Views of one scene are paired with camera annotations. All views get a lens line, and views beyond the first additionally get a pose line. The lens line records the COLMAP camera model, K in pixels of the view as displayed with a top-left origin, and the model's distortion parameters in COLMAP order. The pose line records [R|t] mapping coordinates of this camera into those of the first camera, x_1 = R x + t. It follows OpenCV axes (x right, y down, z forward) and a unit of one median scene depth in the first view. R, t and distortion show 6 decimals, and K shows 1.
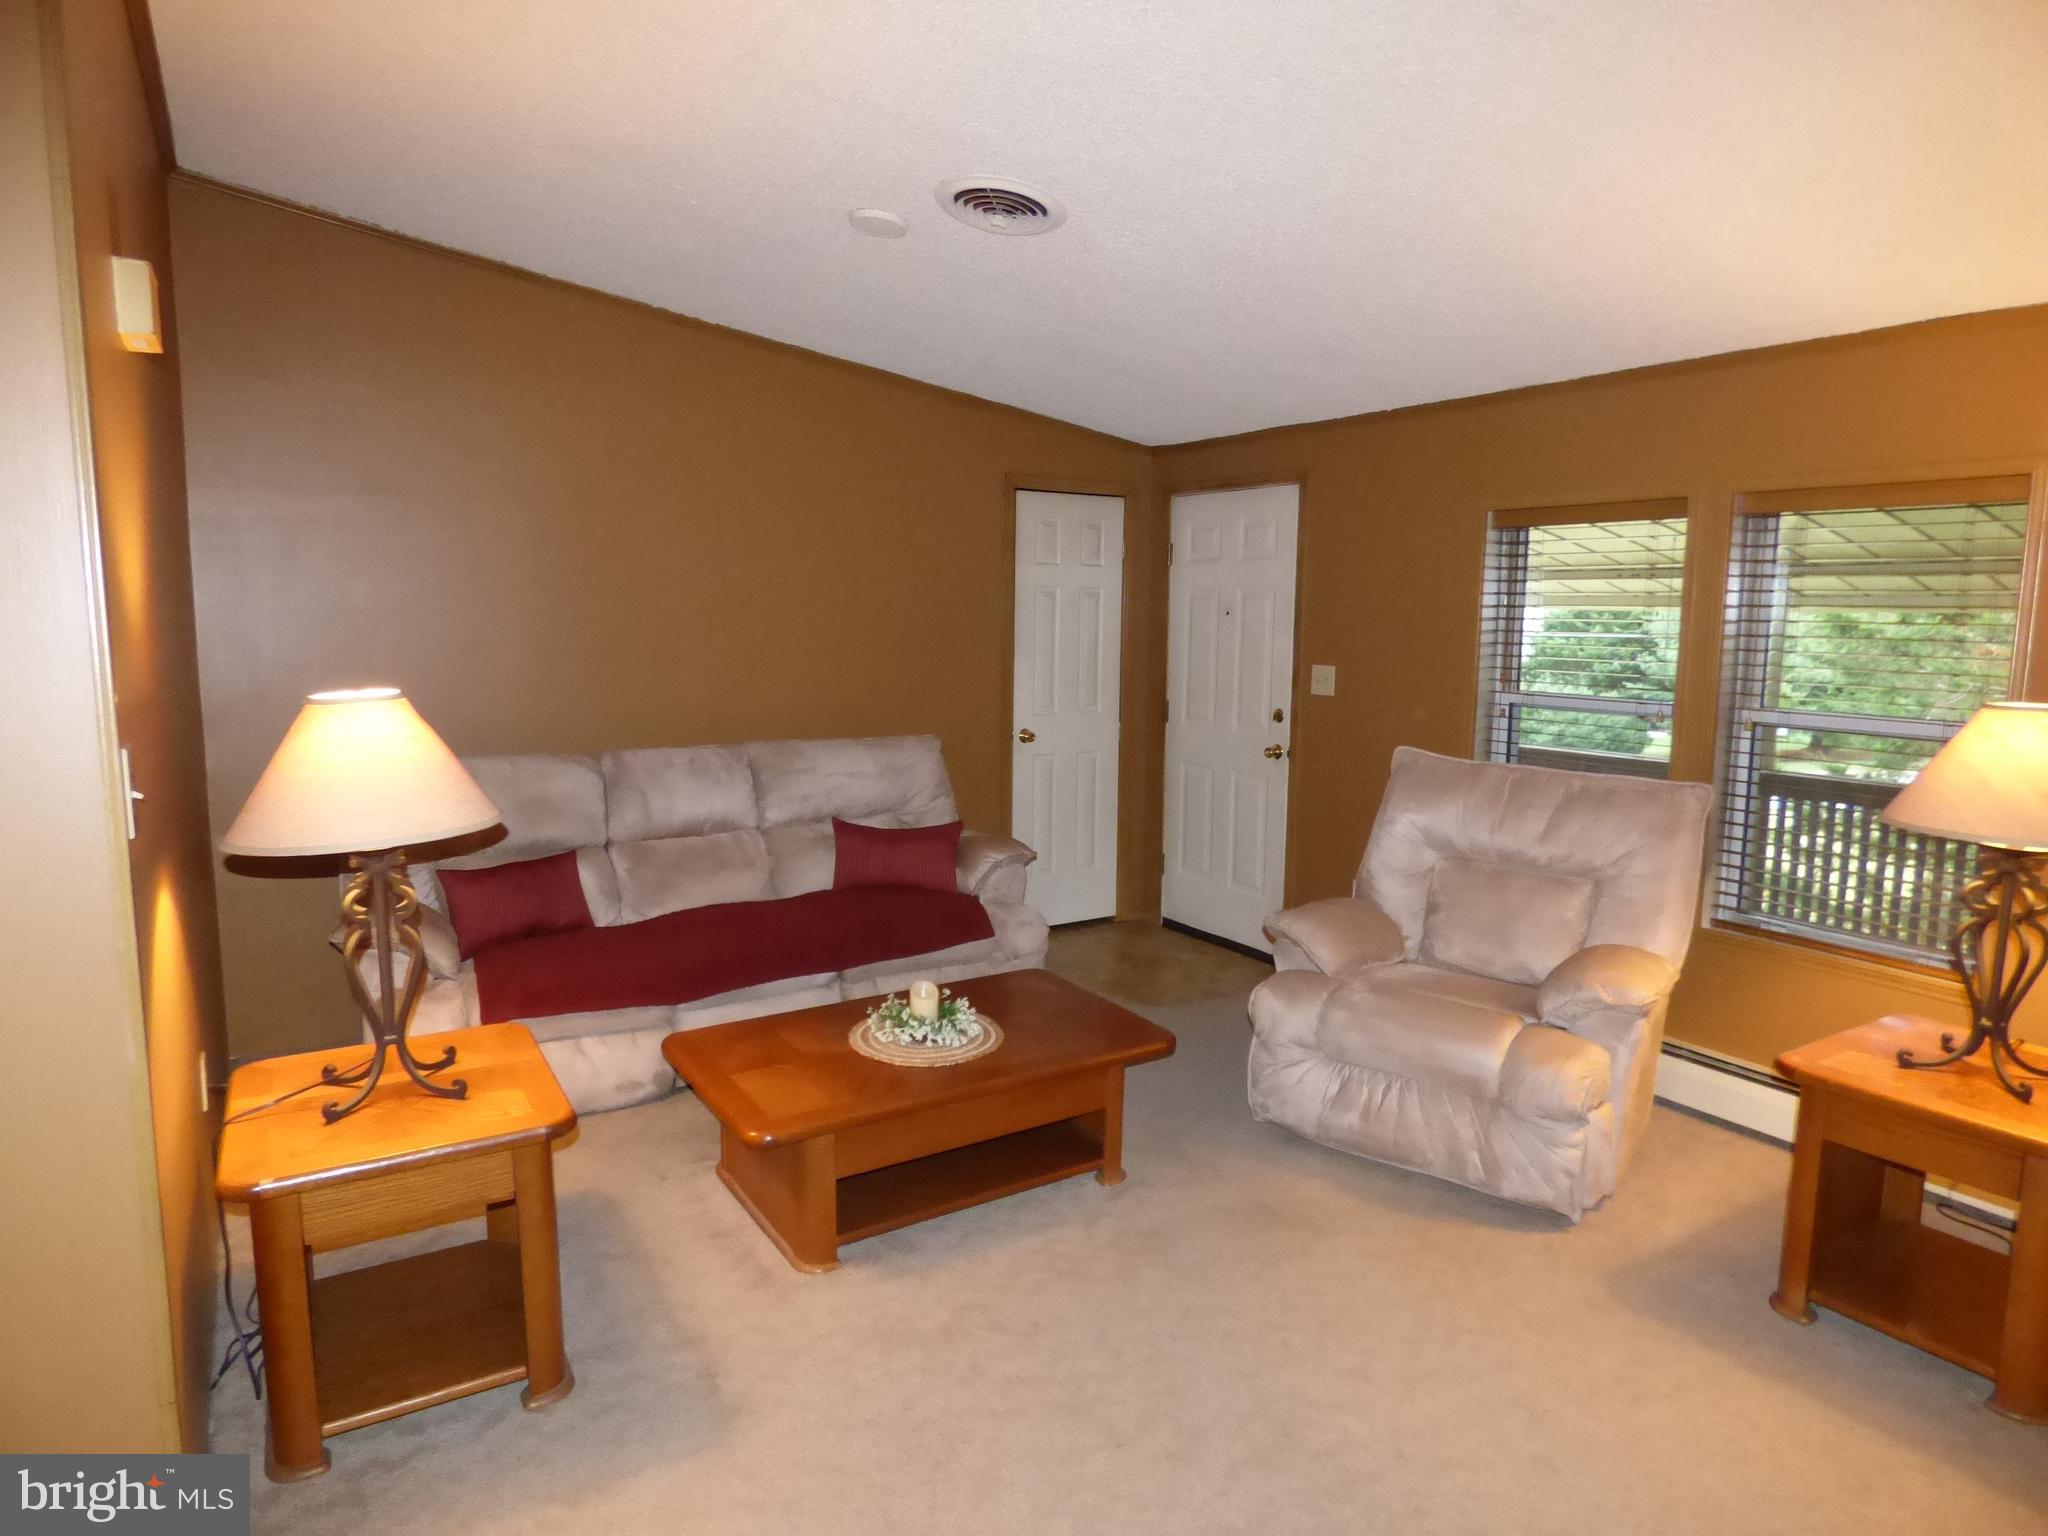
lens RADIAL K [[1223.0, 0, 1017.5], [0, 1223.0, 765.2], [0, 0, 1]] dist [-0.007859, -0.003107]
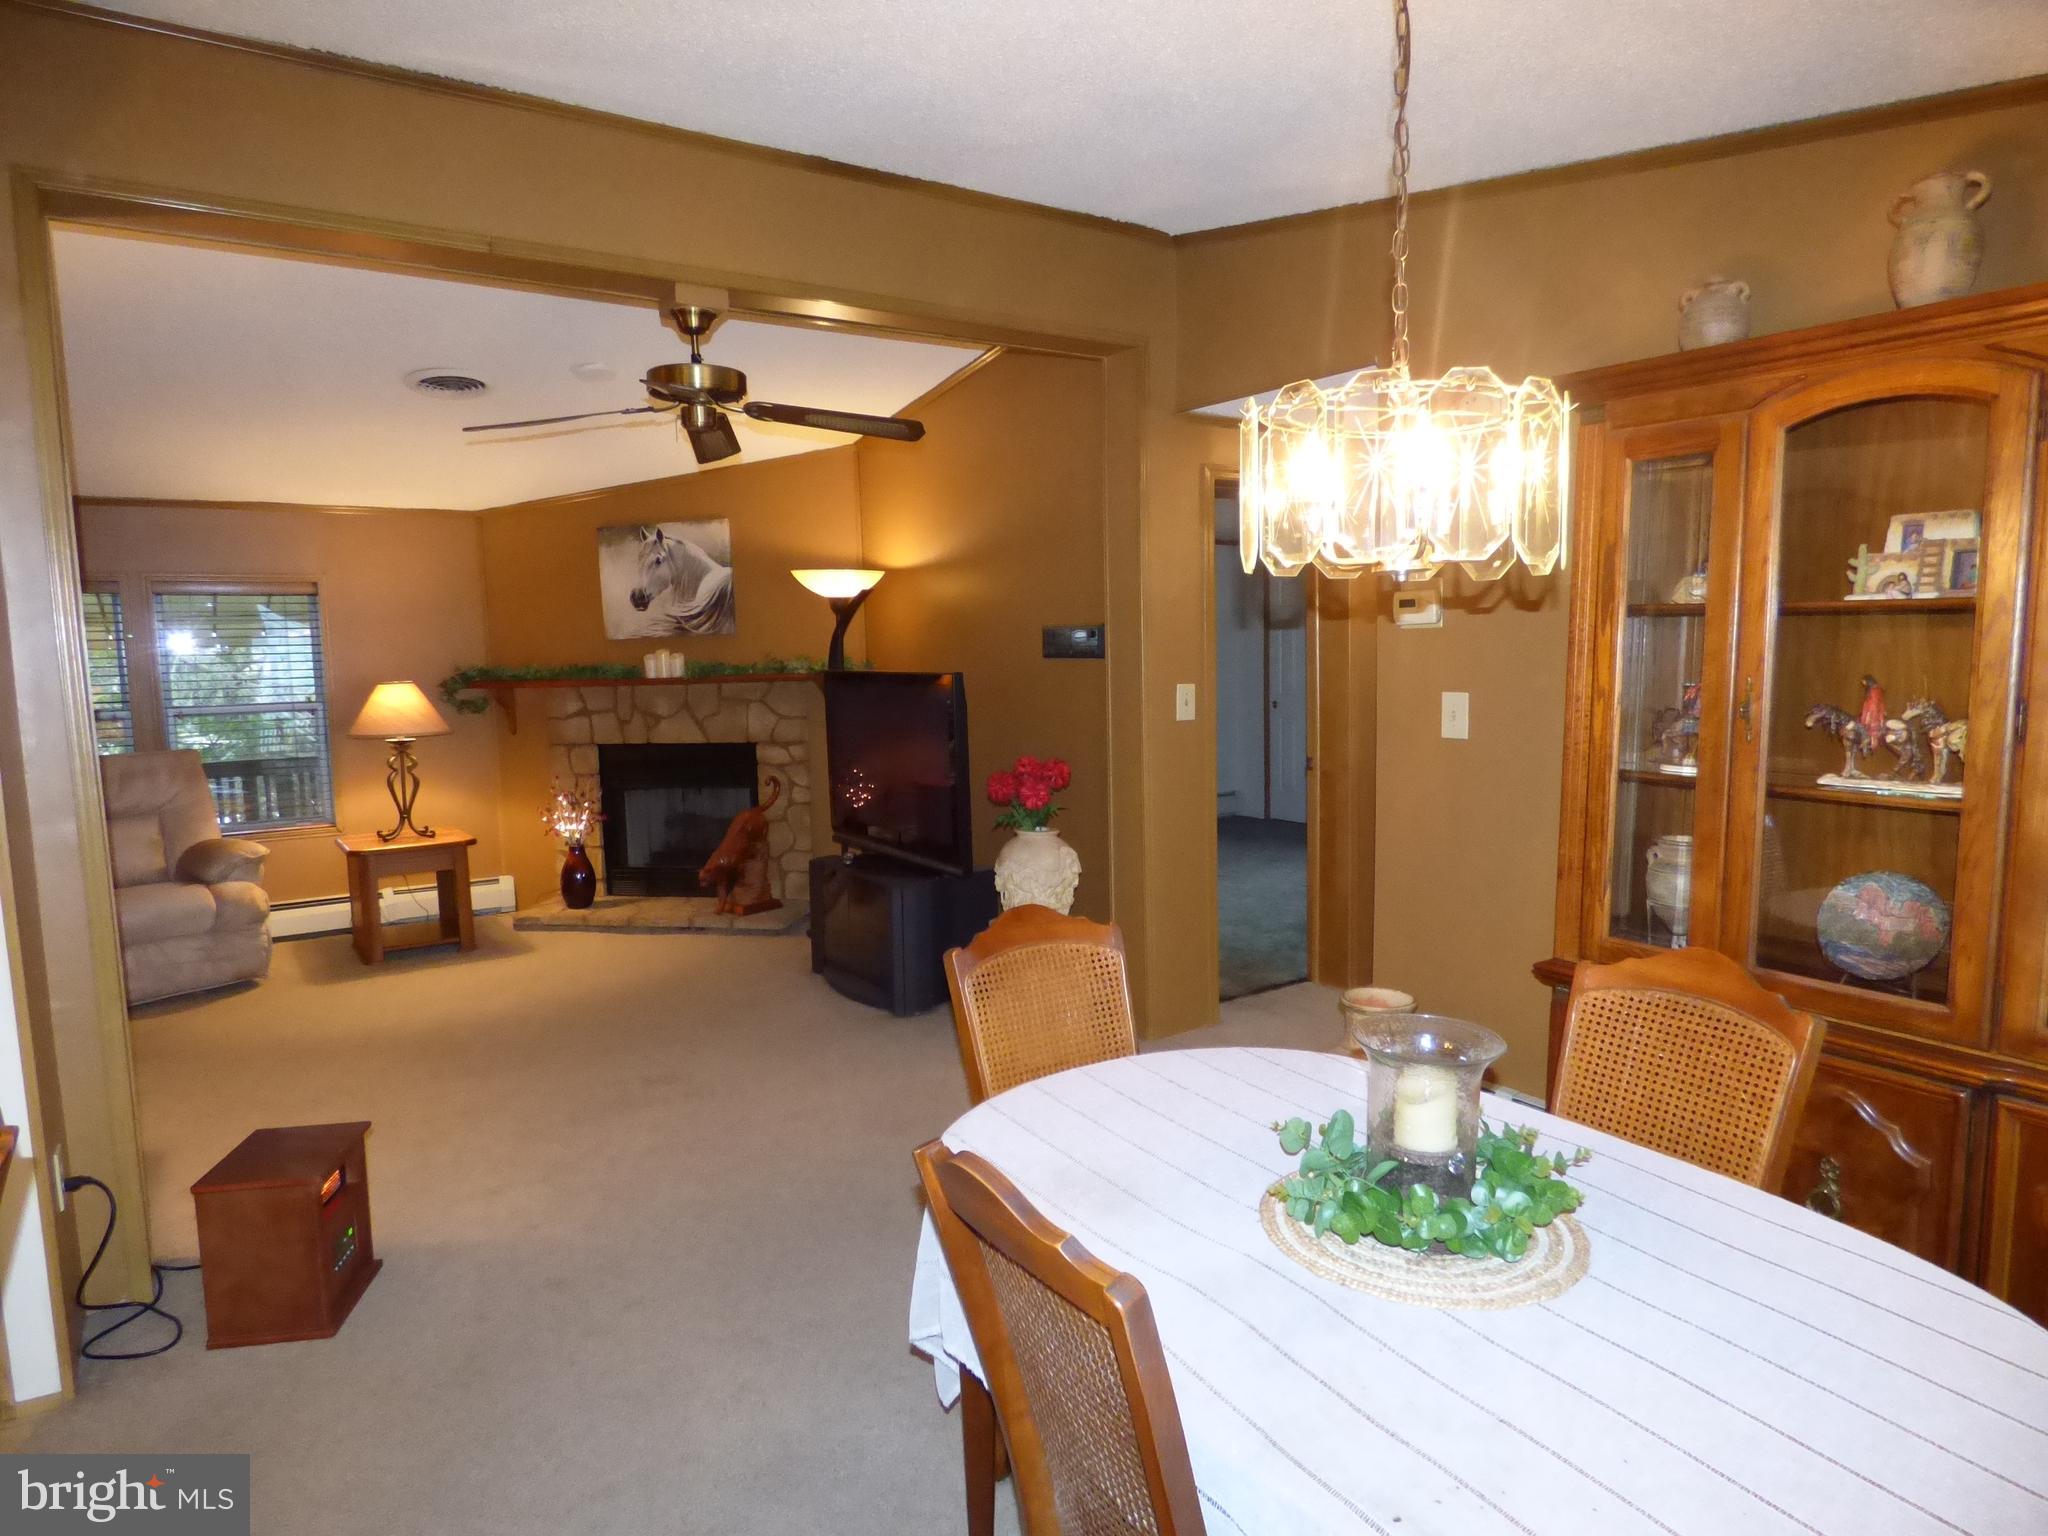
lens RADIAL K [[1212.4, 0, 1020.2], [0, 1212.4, 770.1], [0, 0, 1]] dist [-0.006057, -0.002374]
pose [[-0.017744, -0.115727, 0.993123, -1.131807], [0.149410, 0.981819, 0.117079, 0.019439], [-0.988616, 0.150460, -0.000130, -0.152755]]
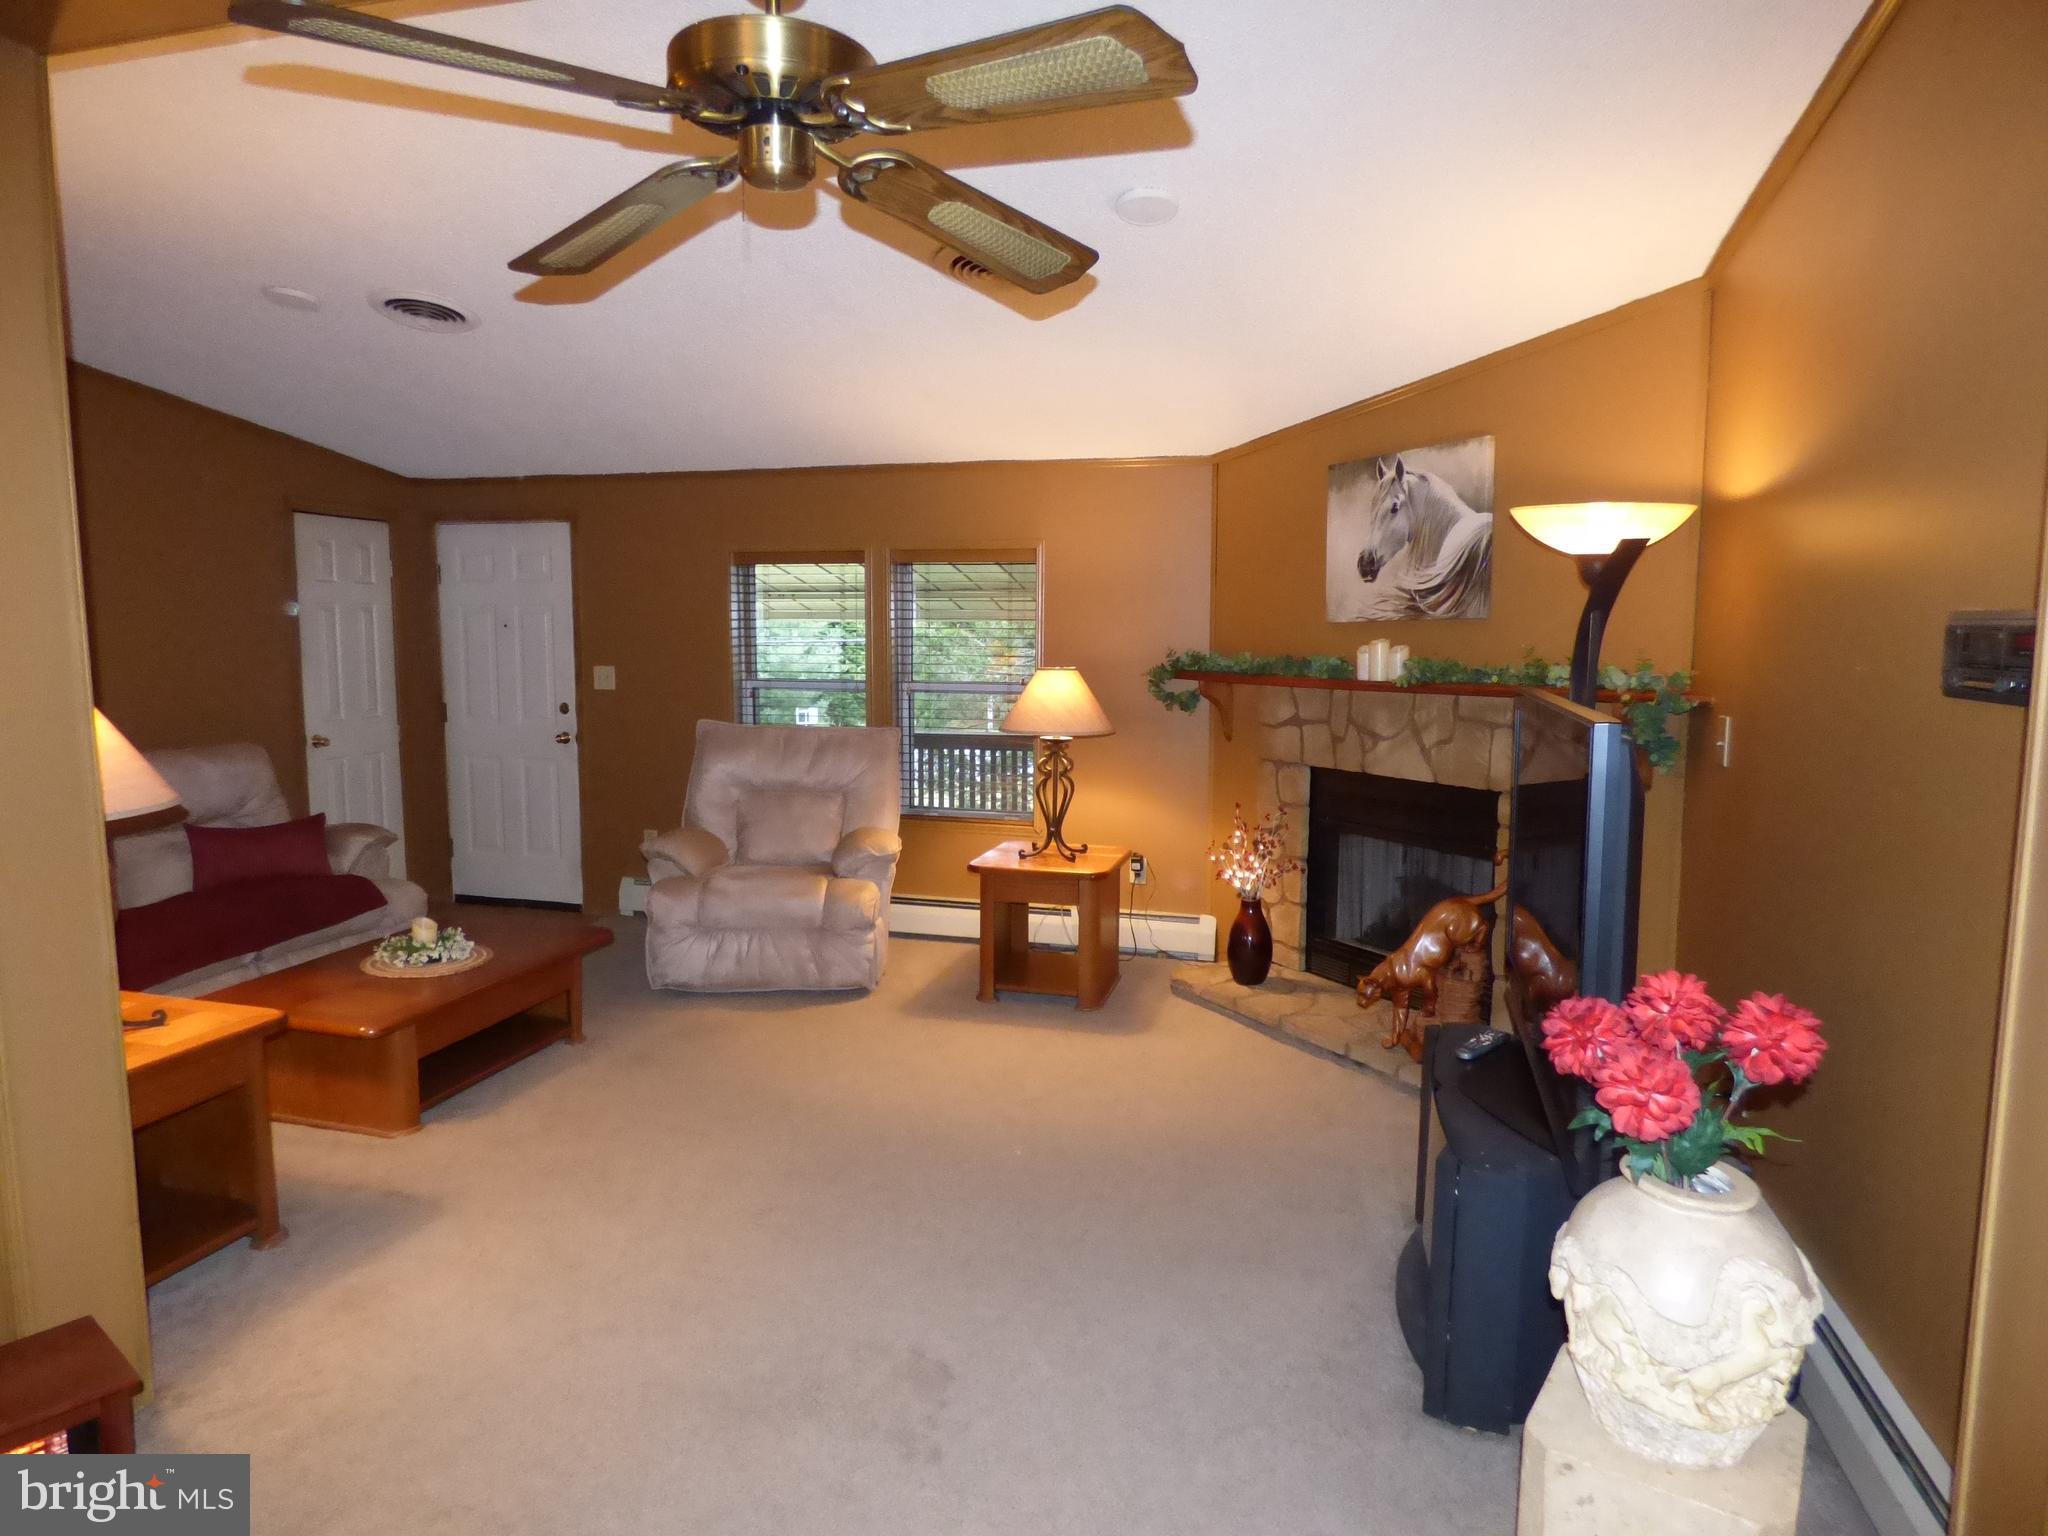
lens RADIAL K [[1223.0, 0, 1017.5], [0, 1223.0, 765.2], [0, 0, 1]] dist [-0.007859, -0.003107]
pose [[0.734852, -0.080151, 0.673475, -0.411932], [0.087674, 0.995887, 0.022857, 0.041169], [-0.672537, 0.042249, 0.738856, -0.312356]]
